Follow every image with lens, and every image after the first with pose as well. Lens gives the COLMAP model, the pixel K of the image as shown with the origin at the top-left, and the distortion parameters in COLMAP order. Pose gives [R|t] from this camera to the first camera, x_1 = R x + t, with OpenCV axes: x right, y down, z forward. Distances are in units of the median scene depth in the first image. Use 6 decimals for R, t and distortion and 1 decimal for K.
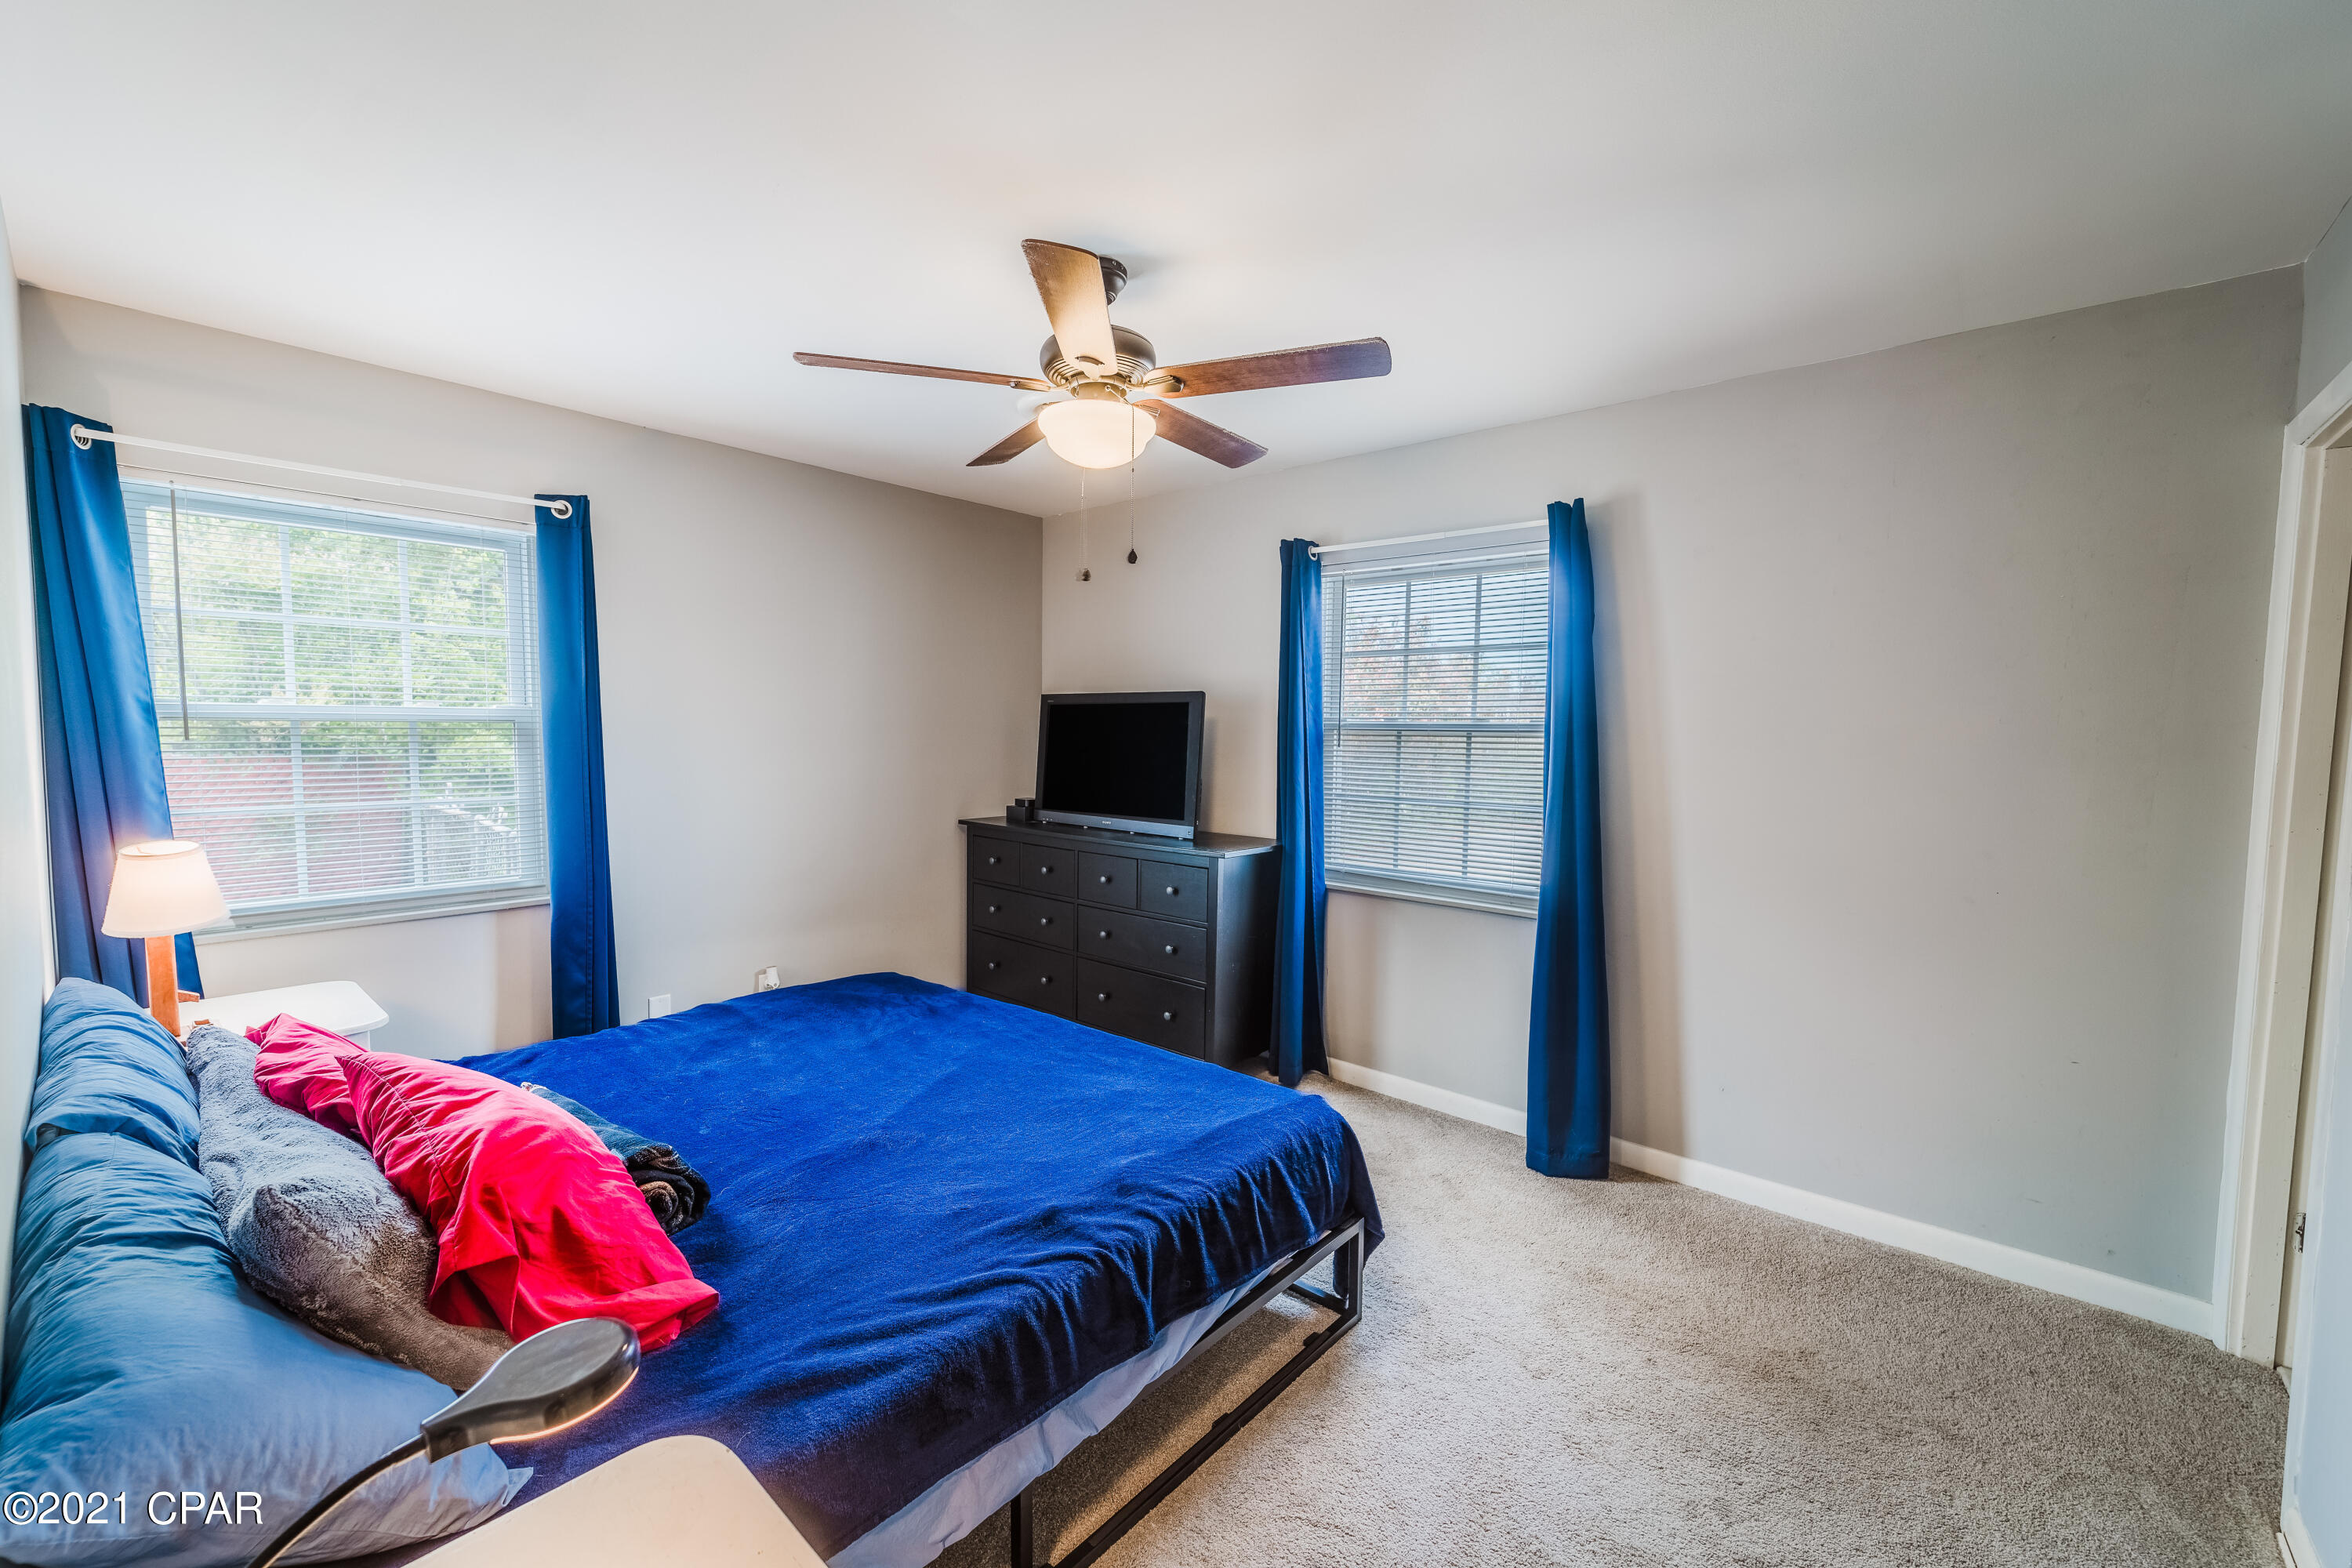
lens RADIAL K [[936.3, 0, 1160.3], [0, 936.3, 790.1], [0, 0, 1]] dist [0.002245, -0.002210]
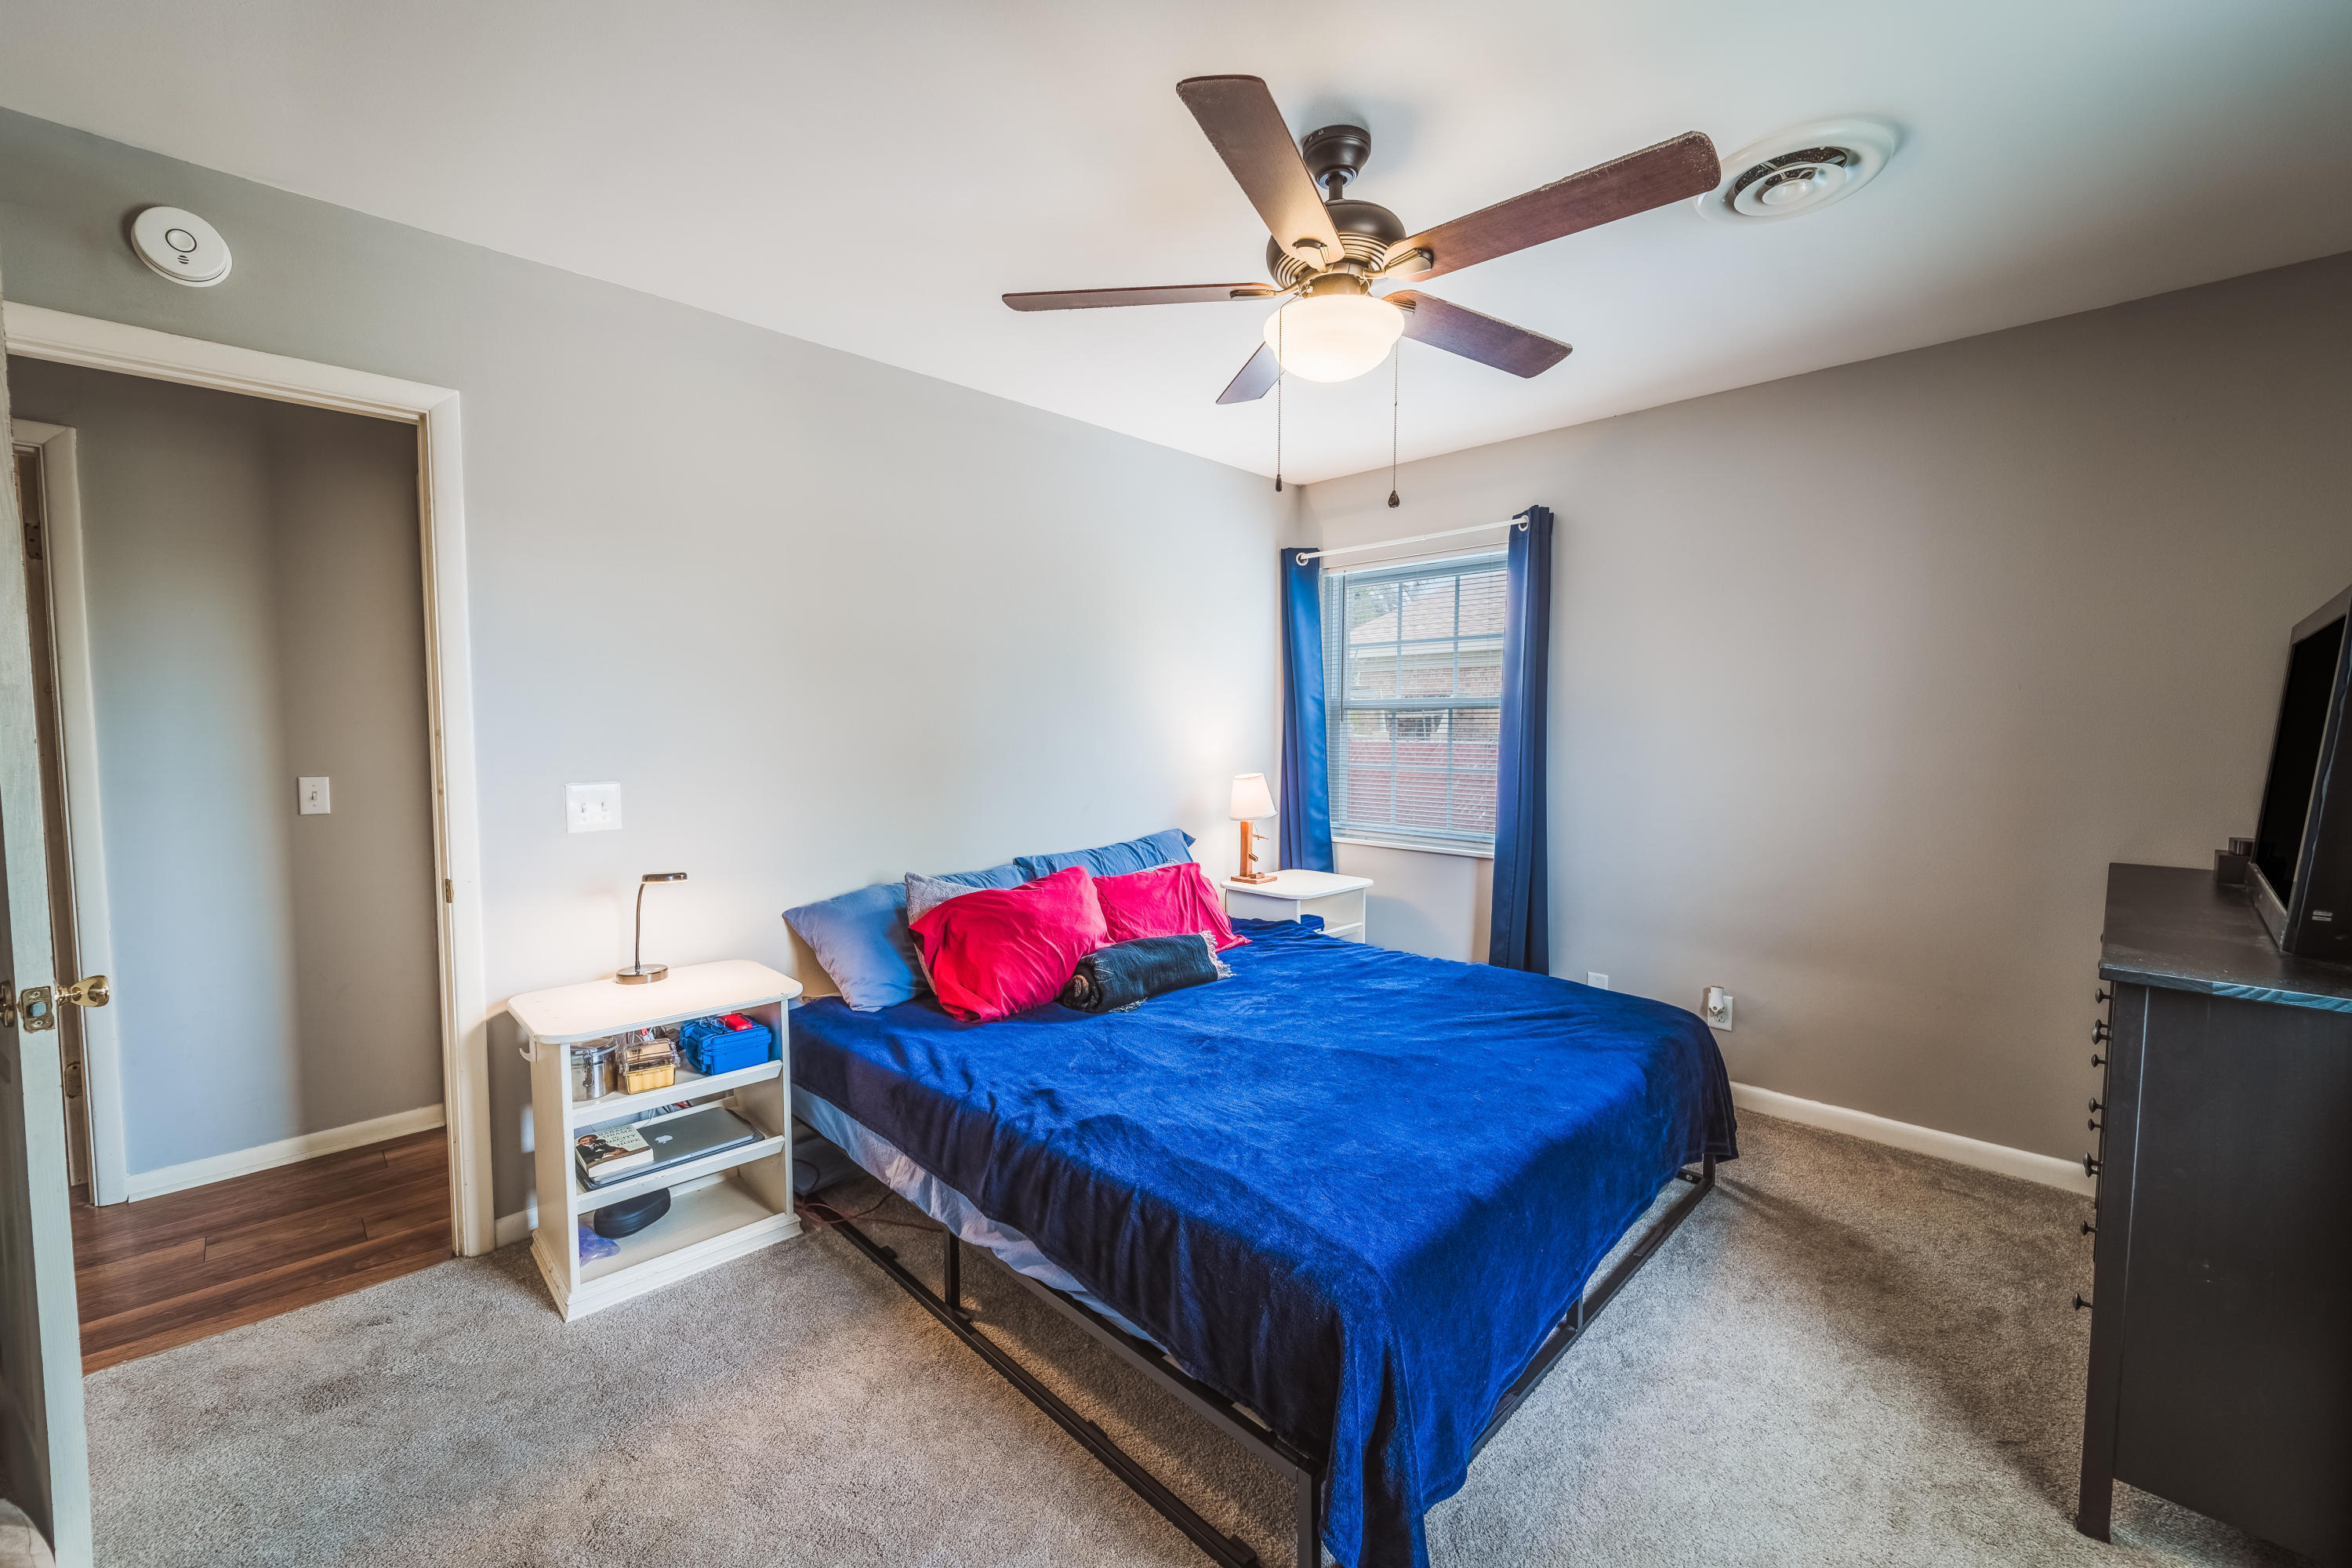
lens RADIAL K [[936.3, 0, 1157.9], [0, 936.3, 796.0], [0, 0, 1]] dist [0.002245, -0.002210]
pose [[-0.070873, 0.062757, -0.995509, 0.541290], [-0.071625, 0.995122, 0.067832, -0.008456], [0.994911, 0.076111, -0.066032, 0.618404]]
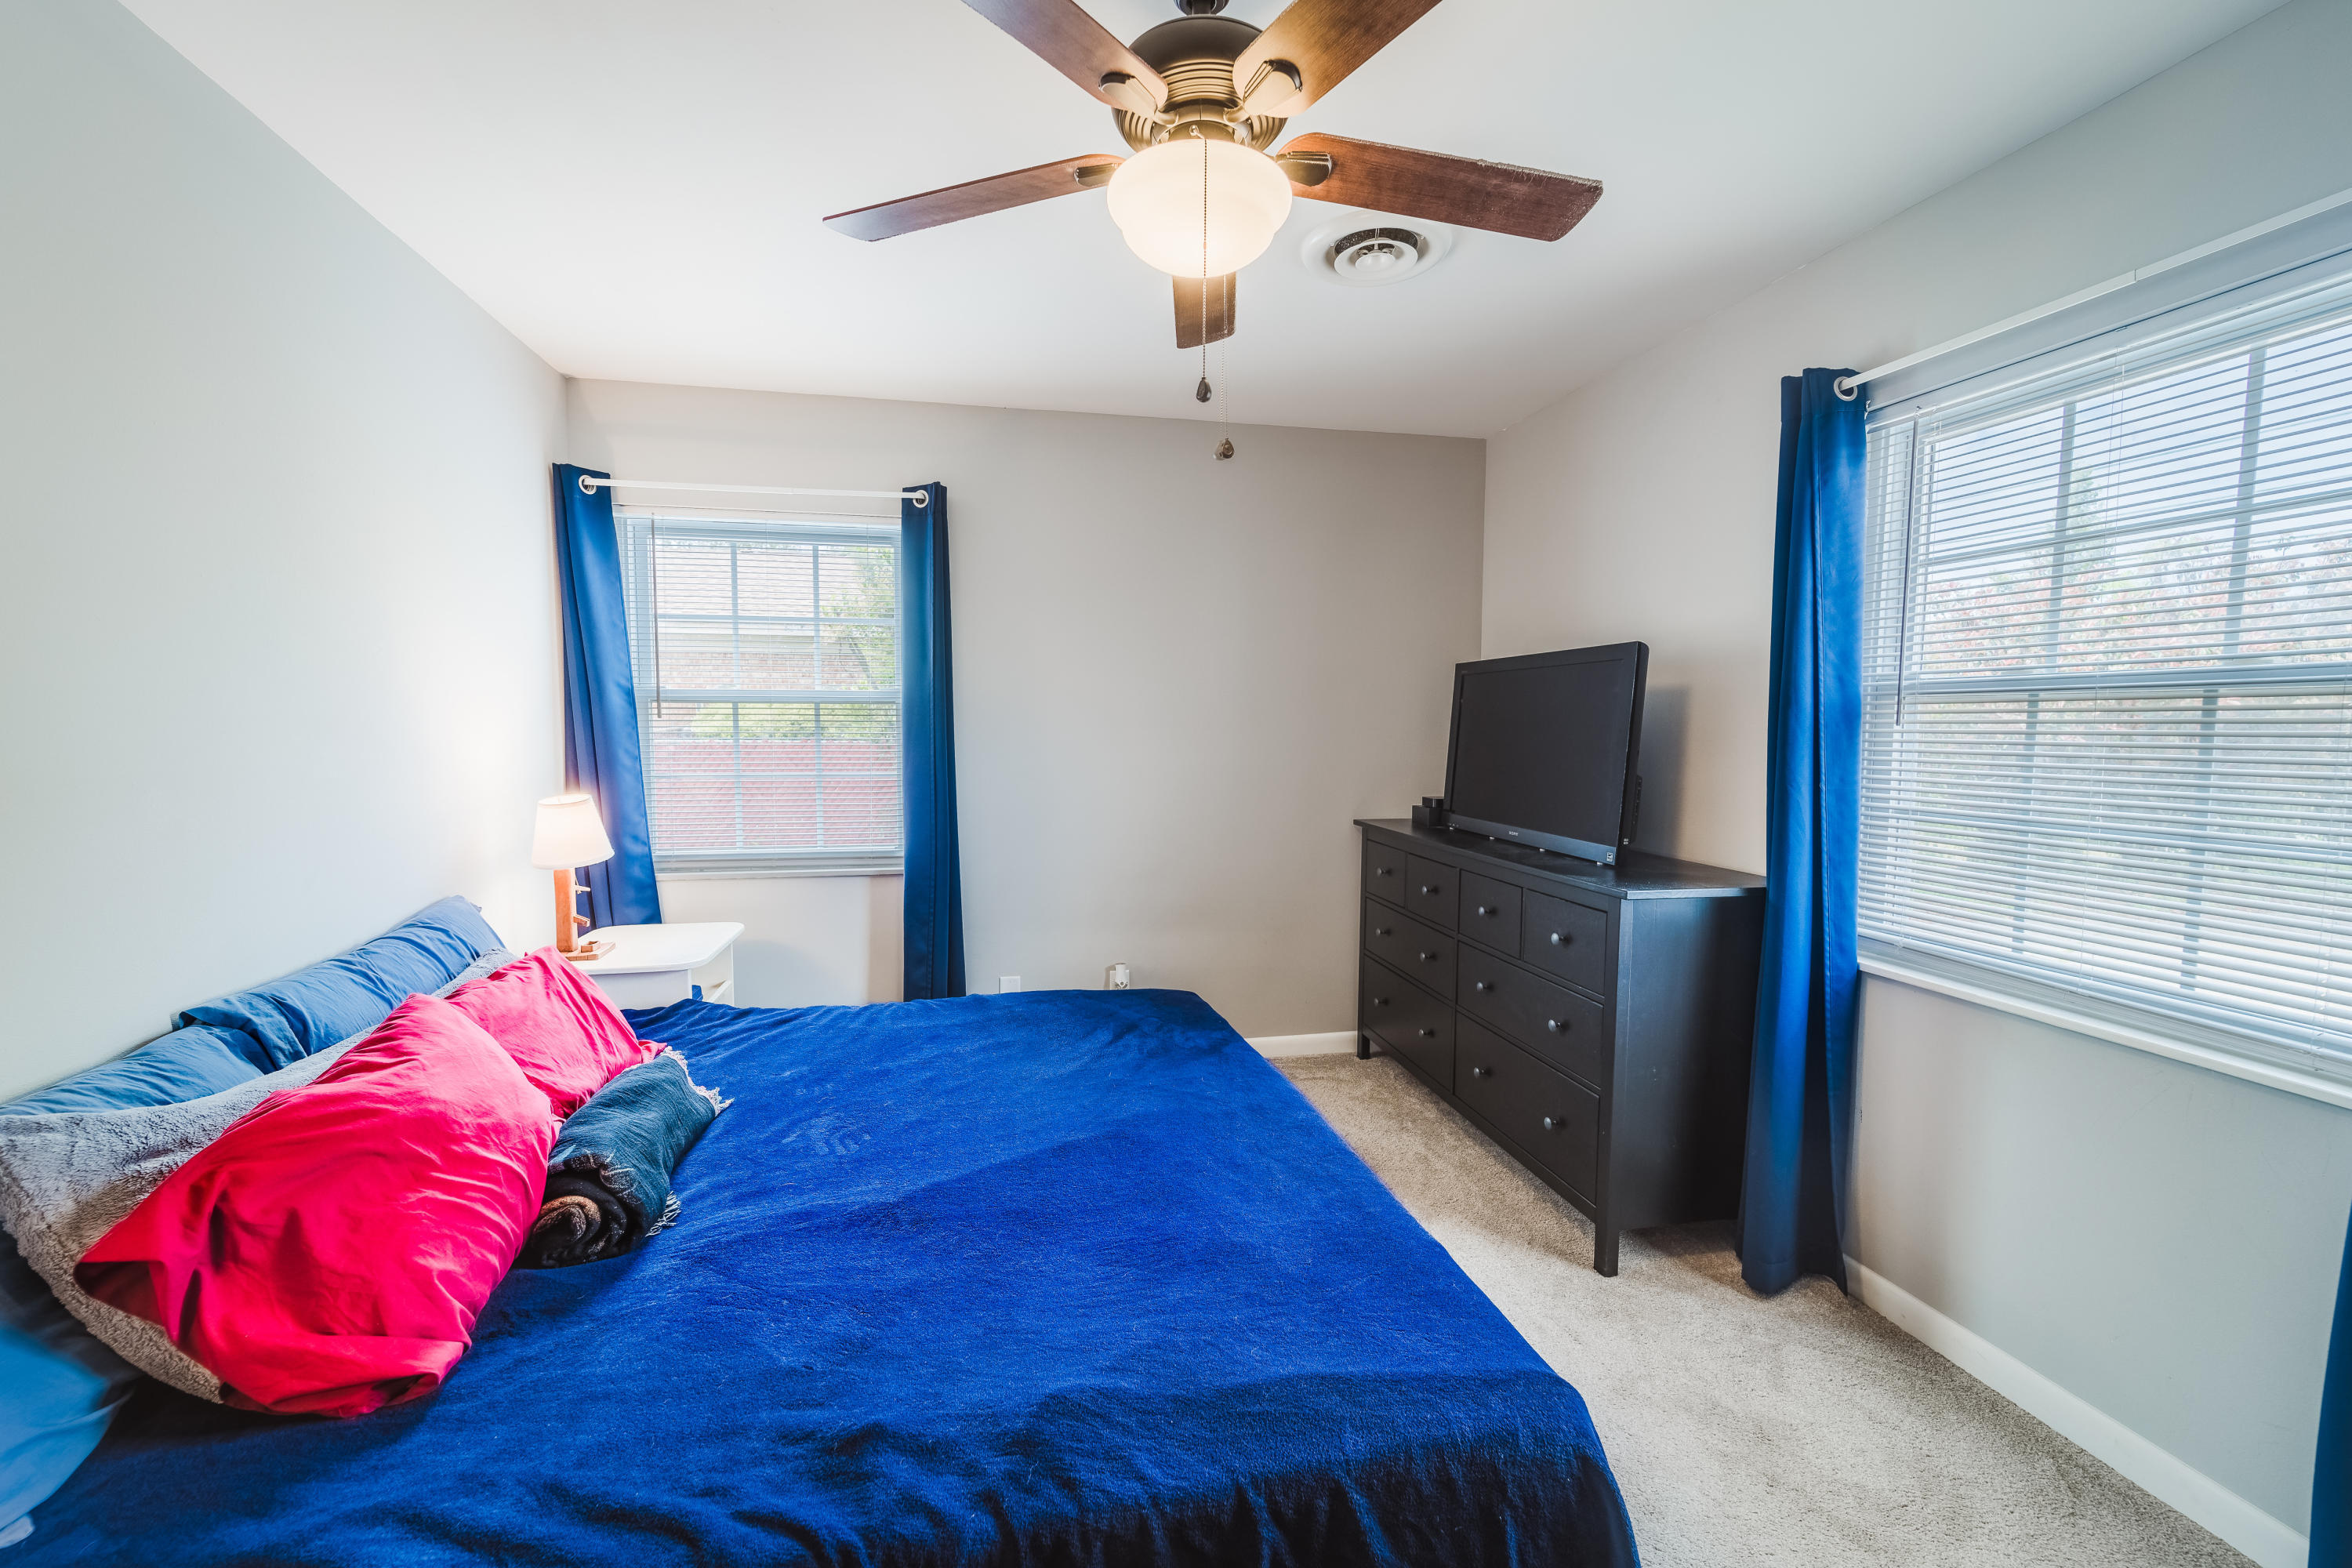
lens RADIAL K [[936.3, 0, 1163.6], [0, 936.3, 789.4], [0, 0, 1]] dist [0.002245, -0.002210]
pose [[0.793238, 0.034642, -0.607925, 0.211519], [-0.037120, 0.999275, 0.008507, 0.005408], [0.607779, 0.015817, 0.793949, 0.322911]]
